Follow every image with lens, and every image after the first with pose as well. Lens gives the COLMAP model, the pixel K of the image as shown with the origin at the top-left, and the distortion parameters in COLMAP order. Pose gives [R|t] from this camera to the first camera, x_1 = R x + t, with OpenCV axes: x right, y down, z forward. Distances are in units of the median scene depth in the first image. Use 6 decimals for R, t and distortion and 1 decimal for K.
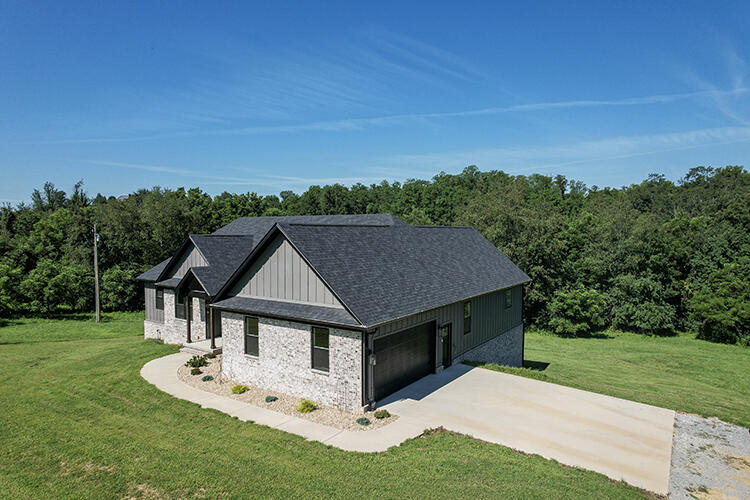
lens RADIAL K [[482.7, 0, 375.0], [0, 482.7, 250.0], [0, 0, 1]] dist [-0.040208, 0.000406]
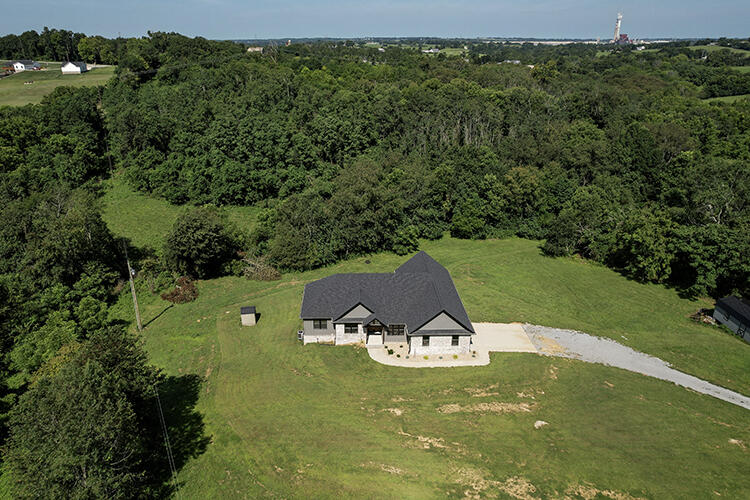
lens RADIAL K [[482.7, 0, 375.0], [0, 482.7, 250.0], [0, 0, 1]] dist [-0.040208, 0.000406]
pose [[0.812223, -0.210333, 0.544108, -2.056767], [0.015615, 0.940240, 0.340155, -1.400212], [-0.583137, -0.267786, 0.766969, -0.993050]]
